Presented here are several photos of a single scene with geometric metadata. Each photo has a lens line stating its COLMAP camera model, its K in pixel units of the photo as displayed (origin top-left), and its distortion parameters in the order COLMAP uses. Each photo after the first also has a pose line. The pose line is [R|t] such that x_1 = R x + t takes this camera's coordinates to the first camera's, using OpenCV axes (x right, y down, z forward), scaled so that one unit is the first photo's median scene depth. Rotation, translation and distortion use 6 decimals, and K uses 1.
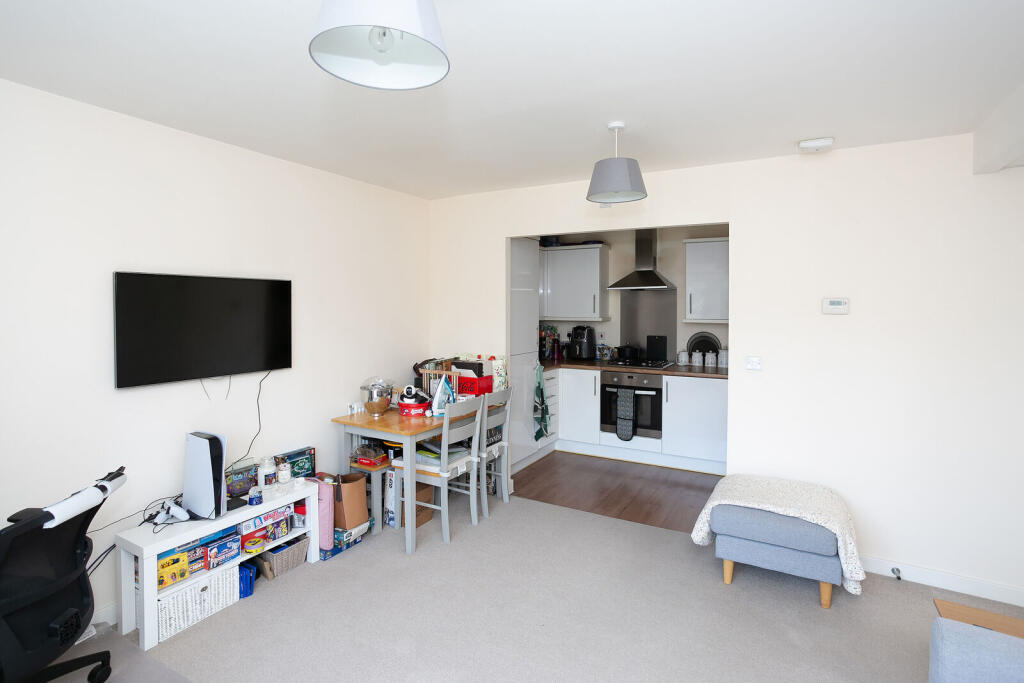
lens RADIAL K [[510.3, 0, 517.6], [0, 510.3, 319.0], [0, 0, 1]] dist [-0.003212, -0.000219]
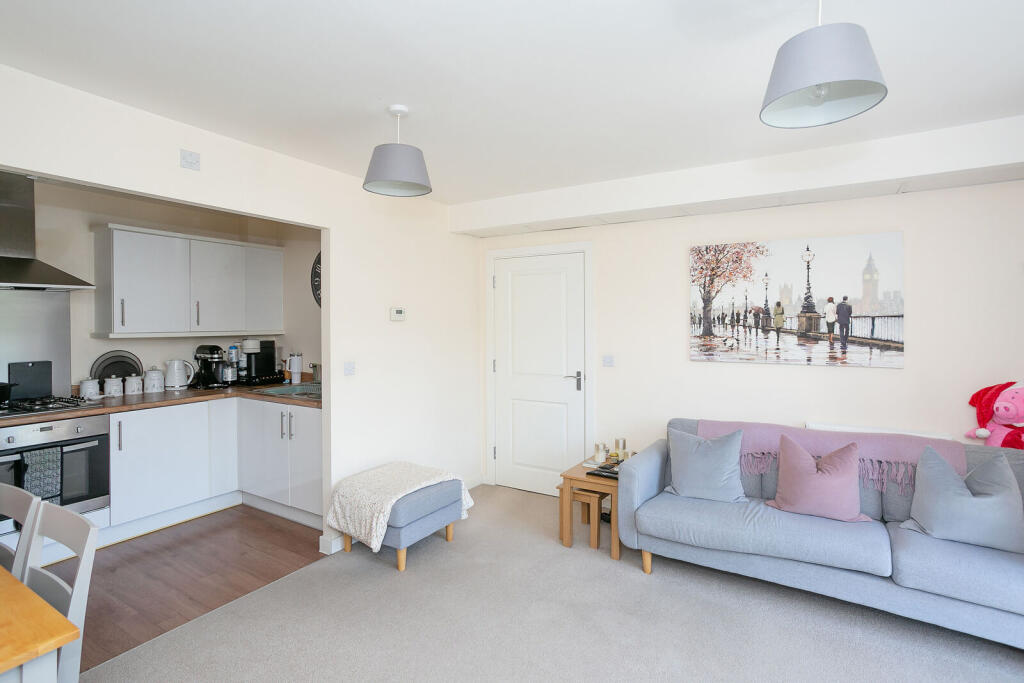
lens RADIAL K [[510.3, 0, 517.6], [0, 510.3, 319.0], [0, 0, 1]] dist [-0.003212, -0.000219]
pose [[0.051801, -0.001367, 0.998656, -0.381278], [0.029165, 0.999575, -0.000145, -0.003508], [-0.998231, 0.029133, 0.051819, 0.402811]]
